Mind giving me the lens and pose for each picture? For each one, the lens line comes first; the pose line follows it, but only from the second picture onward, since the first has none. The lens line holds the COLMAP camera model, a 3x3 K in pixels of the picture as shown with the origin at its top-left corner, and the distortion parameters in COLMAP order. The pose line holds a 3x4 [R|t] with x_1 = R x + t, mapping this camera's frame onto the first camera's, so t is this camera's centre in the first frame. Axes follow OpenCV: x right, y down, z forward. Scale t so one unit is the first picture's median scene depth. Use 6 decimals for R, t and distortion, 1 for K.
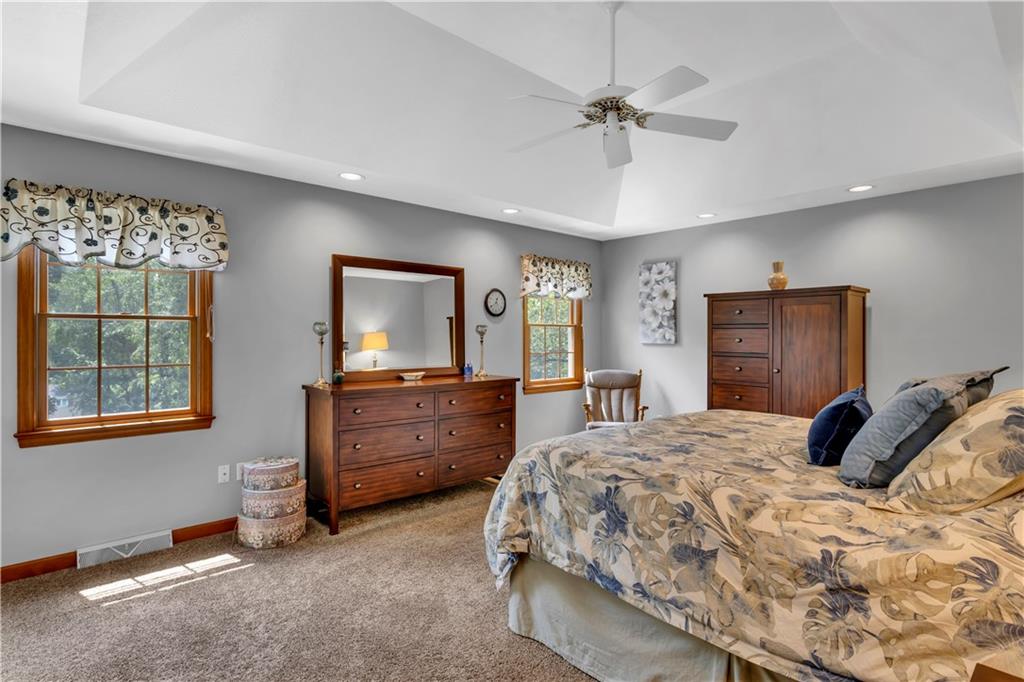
lens RADIAL K [[514.6, 0, 514.4], [0, 514.6, 337.2], [0, 0, 1]] dist [-0.000814, 0.000554]
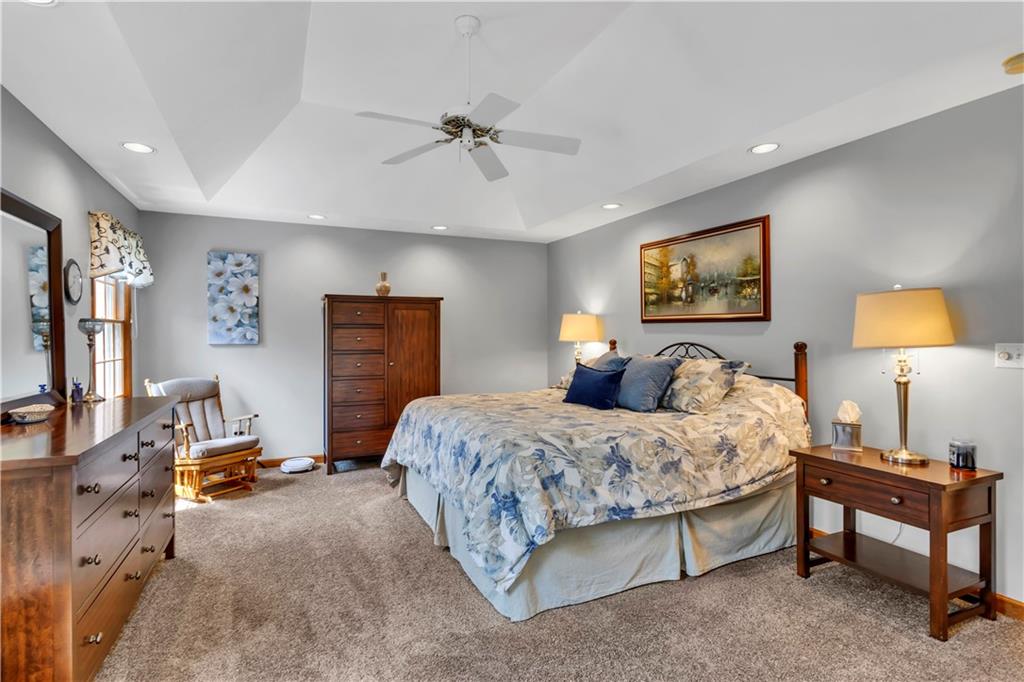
lens RADIAL K [[493.5, 0, 511.3], [0, 493.5, 338.7], [0, 0, 1]] dist [-0.004043, 0.000069]
pose [[0.319554, -0.011188, 0.947502, -0.684513], [0.007590, 0.999928, 0.009247, -0.002153], [-0.947538, 0.004237, 0.319616, 0.510840]]
